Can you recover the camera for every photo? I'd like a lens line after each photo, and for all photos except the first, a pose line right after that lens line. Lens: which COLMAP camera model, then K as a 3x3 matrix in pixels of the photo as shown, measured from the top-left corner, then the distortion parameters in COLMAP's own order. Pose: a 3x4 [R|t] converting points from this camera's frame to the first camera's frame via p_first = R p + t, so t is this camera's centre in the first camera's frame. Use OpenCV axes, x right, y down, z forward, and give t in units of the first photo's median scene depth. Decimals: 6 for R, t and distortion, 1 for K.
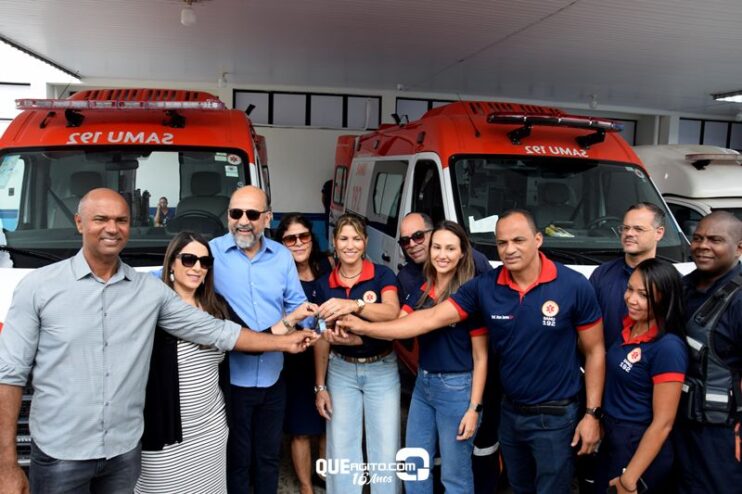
lens RADIAL K [[583.9, 0, 371.0], [0, 583.9, 247.0], [0, 0, 1]] dist [-0.156967, 0.117406]
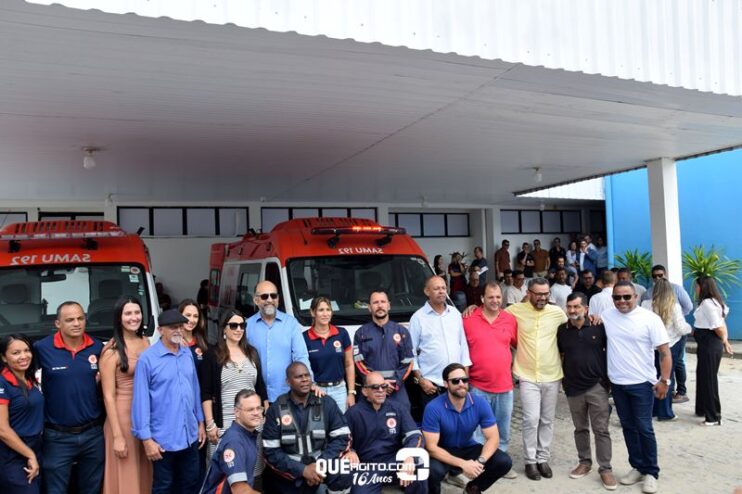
lens RADIAL K [[583.9, 0, 371.0], [0, 583.9, 247.0], [0, 0, 1]] dist [-0.156967, 0.117406]
pose [[0.977366, -0.054428, 0.204436, 0.043034], [0.086990, 0.984259, -0.153839, 0.052226], [-0.192844, 0.168140, 0.966716, -0.425806]]
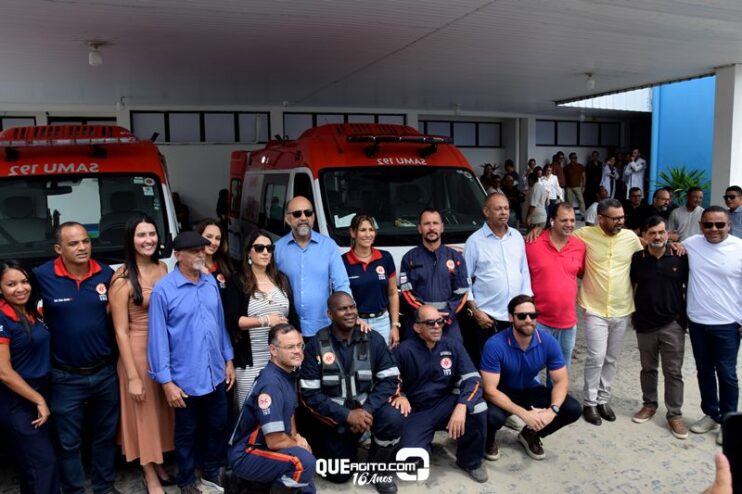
lens RADIAL K [[583.9, 0, 371.0], [0, 583.9, 247.0], [0, 0, 1]] dist [-0.156967, 0.117406]
pose [[0.983776, -0.065826, 0.166887, 0.020699], [0.066980, 0.997753, -0.001292, 0.022564], [-0.166428, 0.012449, 0.985975, -0.273862]]
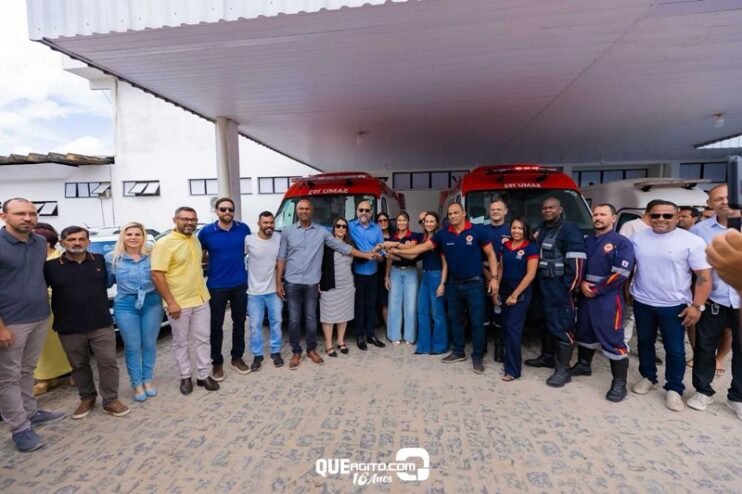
lens RADIAL K [[322.4, 0, 371.0], [0, 322.4, 247.0], [0, 0, 1]] dist [0.001488, 0.000072]
pose [[0.939037, -0.007803, -0.343728, 0.200912], [-0.007441, 0.999047, -0.043009, 0.100613], [0.343736, 0.042945, 0.938084, -0.243984]]
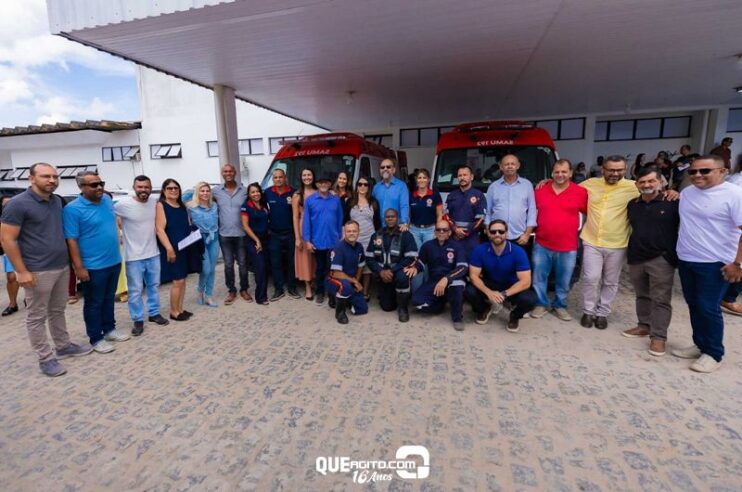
lens RADIAL K [[334.8, 0, 355.5], [0, 334.8, 235.5], [0, 0, 1]] dist [-0.000710, 0.000246]
pose [[0.886225, 0.030943, -0.462221, 0.425836], [-0.011835, 0.998953, 0.044183, 0.112573], [0.463104, -0.033685, 0.885663, -0.294546]]
